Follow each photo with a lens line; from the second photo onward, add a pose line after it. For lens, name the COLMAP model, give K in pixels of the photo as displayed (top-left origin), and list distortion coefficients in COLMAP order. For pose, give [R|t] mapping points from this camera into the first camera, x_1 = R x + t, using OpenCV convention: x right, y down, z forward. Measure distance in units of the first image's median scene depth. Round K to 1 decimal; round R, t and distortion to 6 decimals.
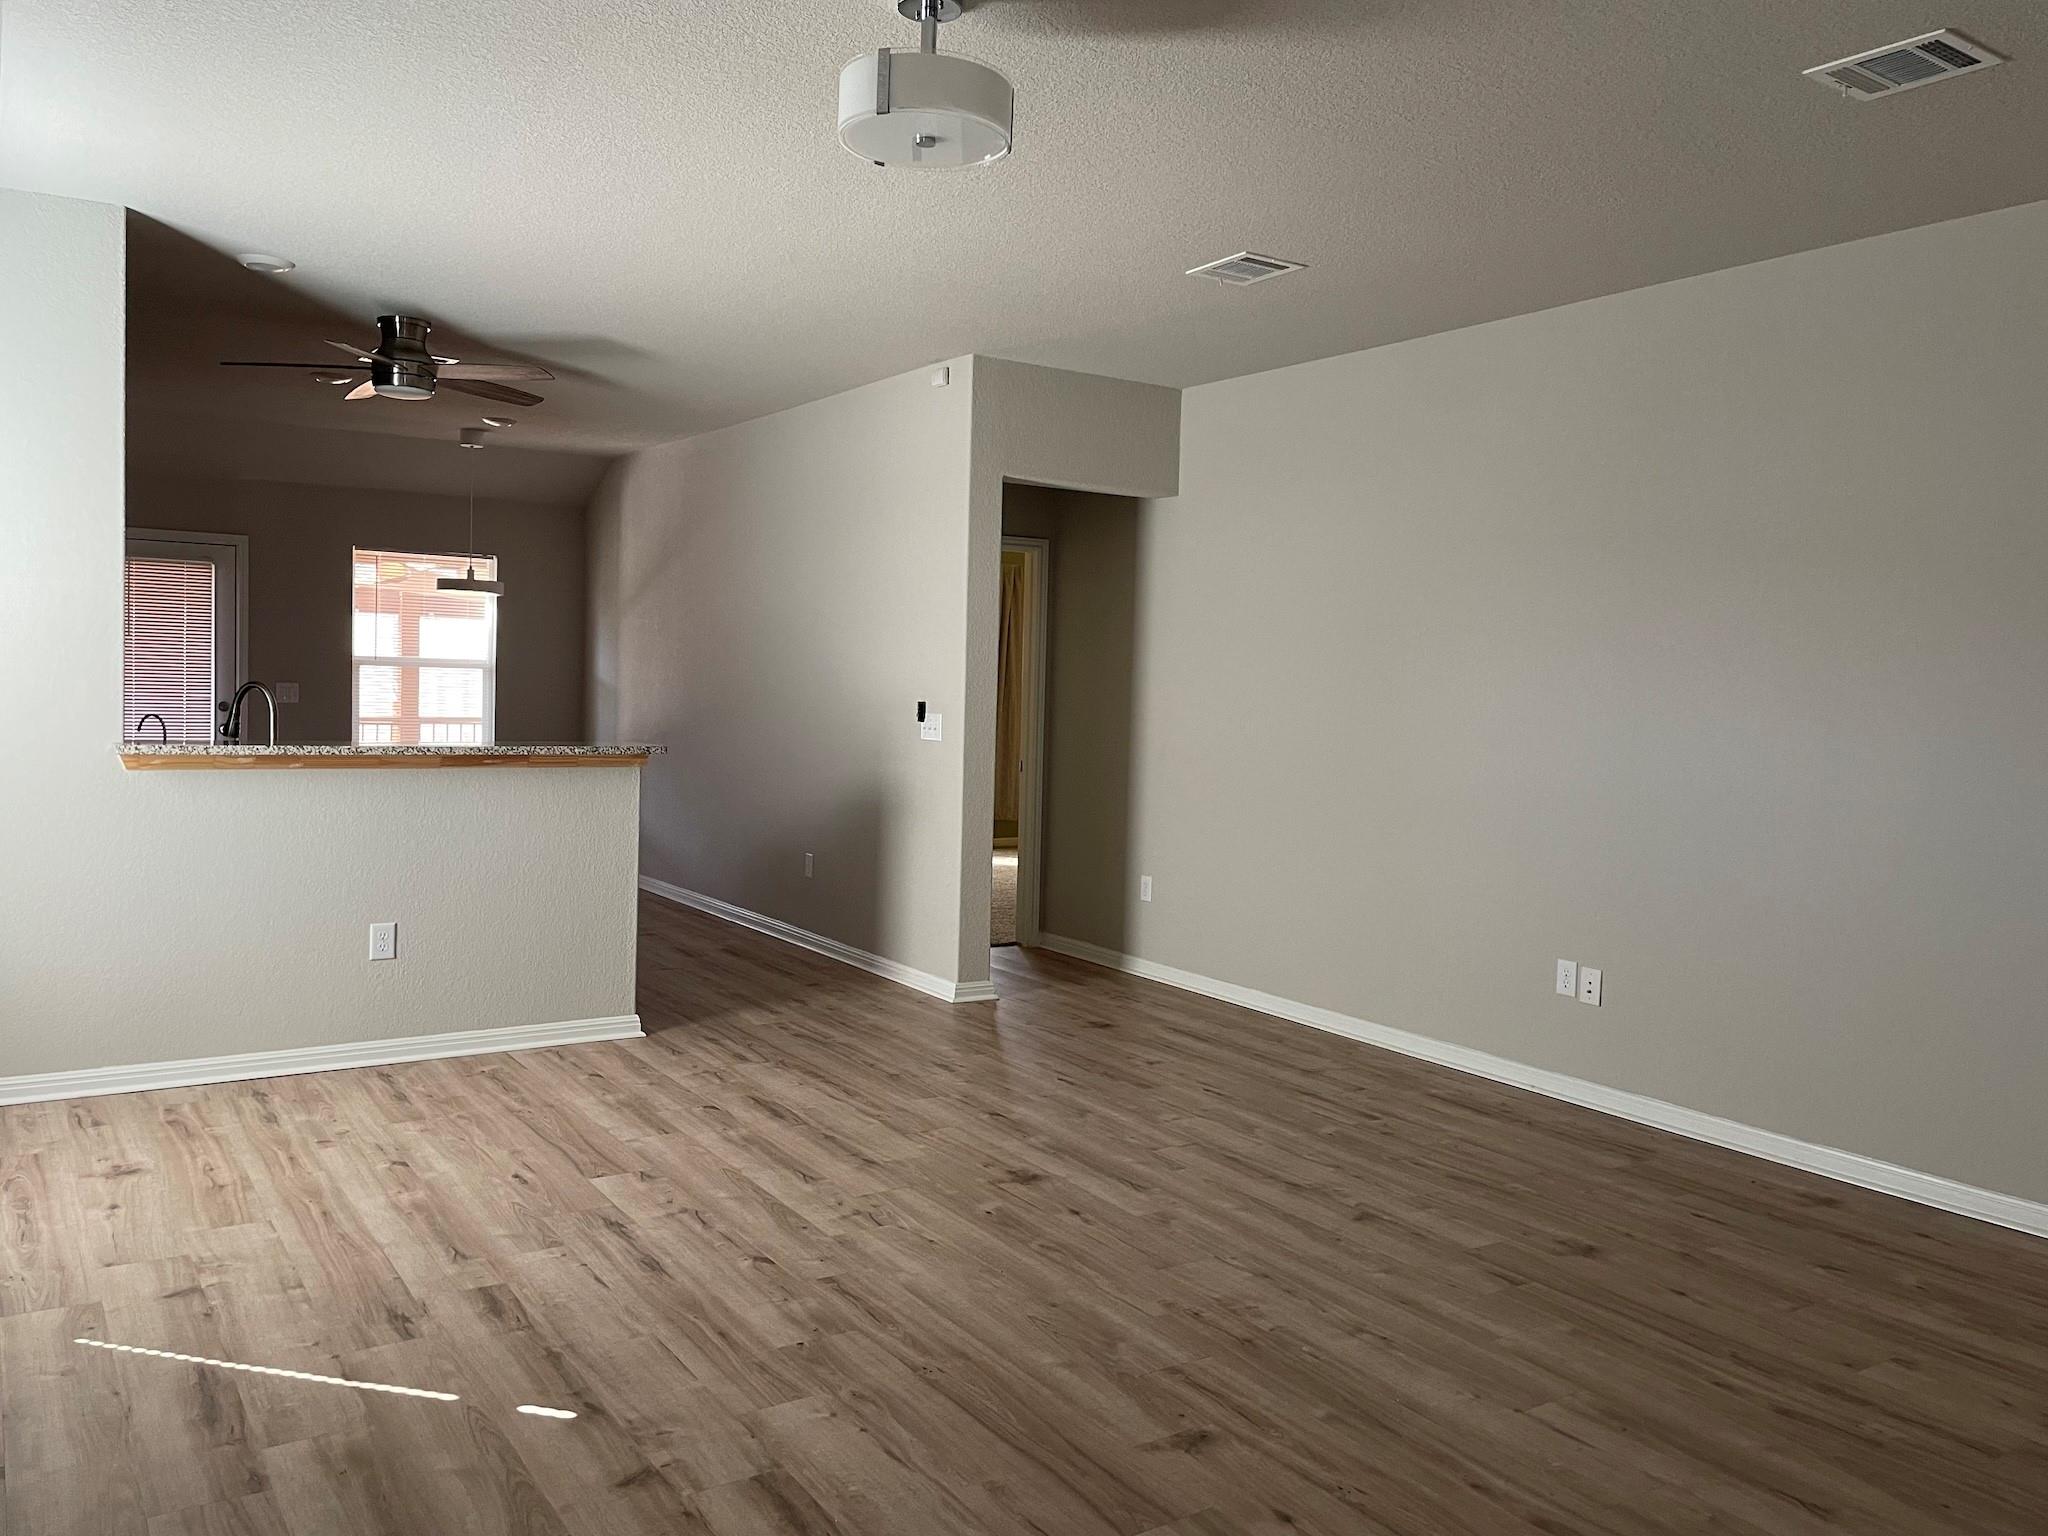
lens RADIAL K [[1560.7, 0, 1028.5], [0, 1560.7, 749.3], [0, 0, 1]] dist [0.089275, -0.106284]
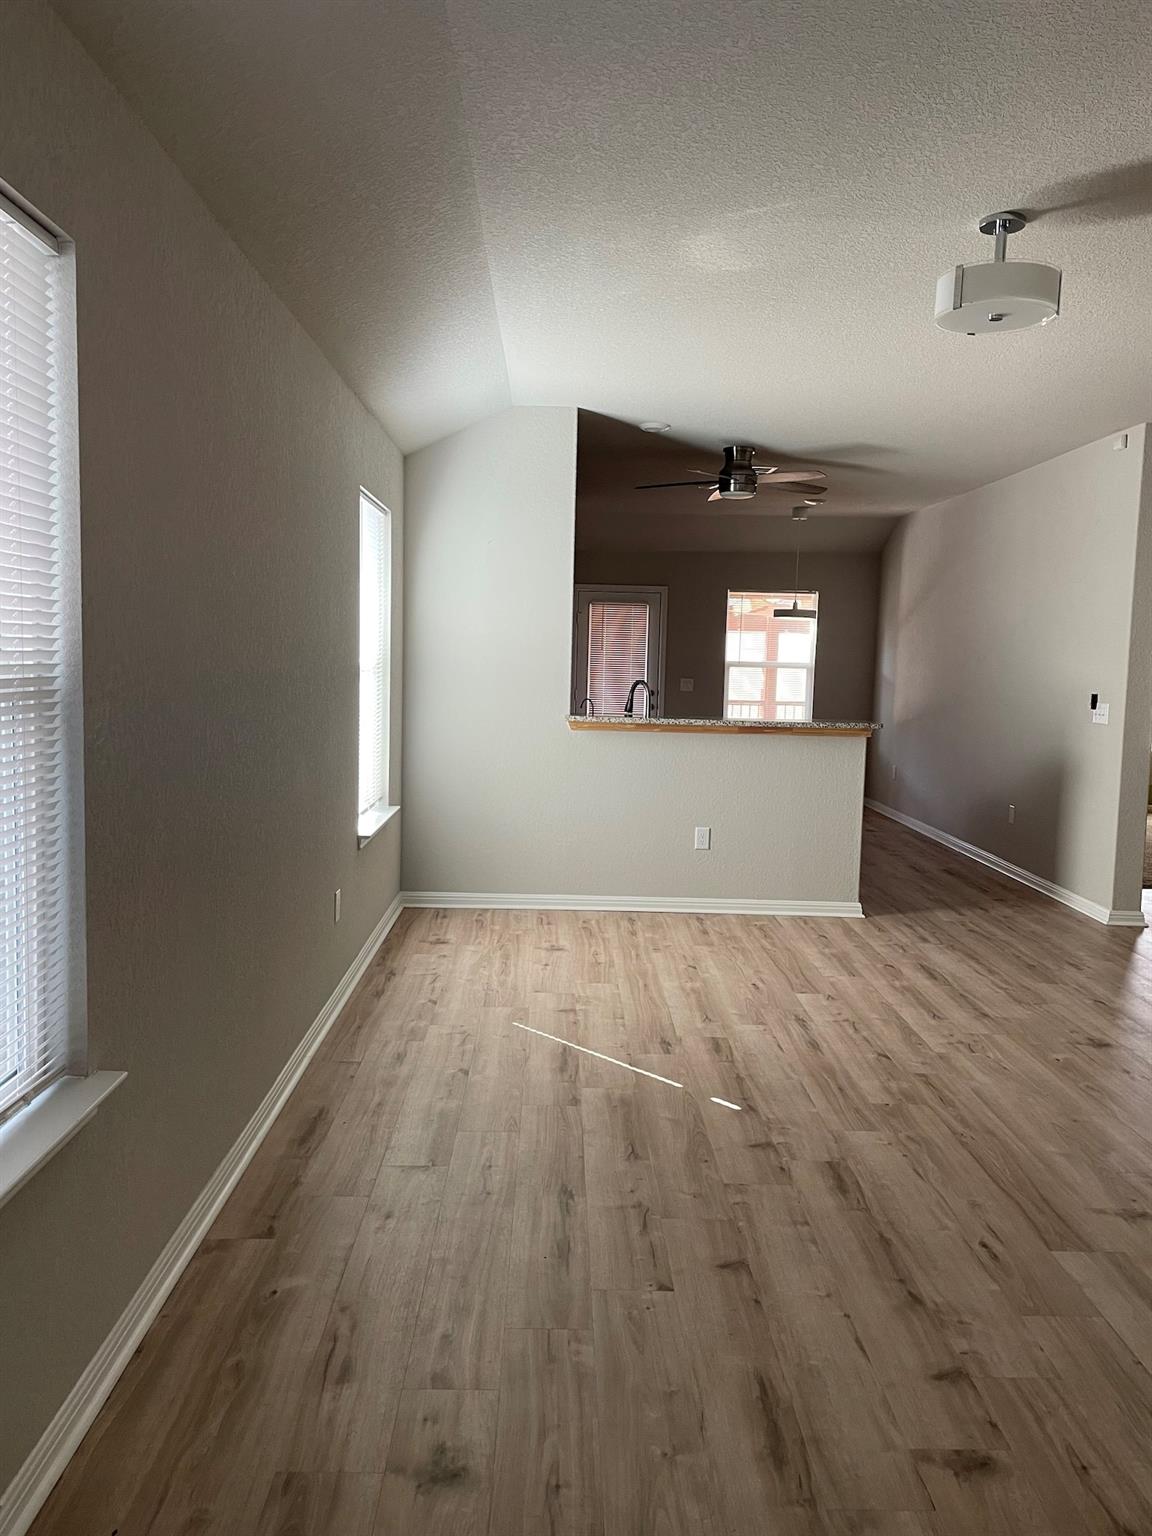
lens RADIAL K [[1170.5, 0, 582.0], [0, 1170.5, 765.8], [0, 0, 1]] dist [0.089275, -0.106284]
pose [[0.845958, 0.044949, -0.531352, 0.142177], [-0.026816, 0.998766, 0.041796, -0.001359], [0.532575, -0.021109, 0.846120, -0.103961]]
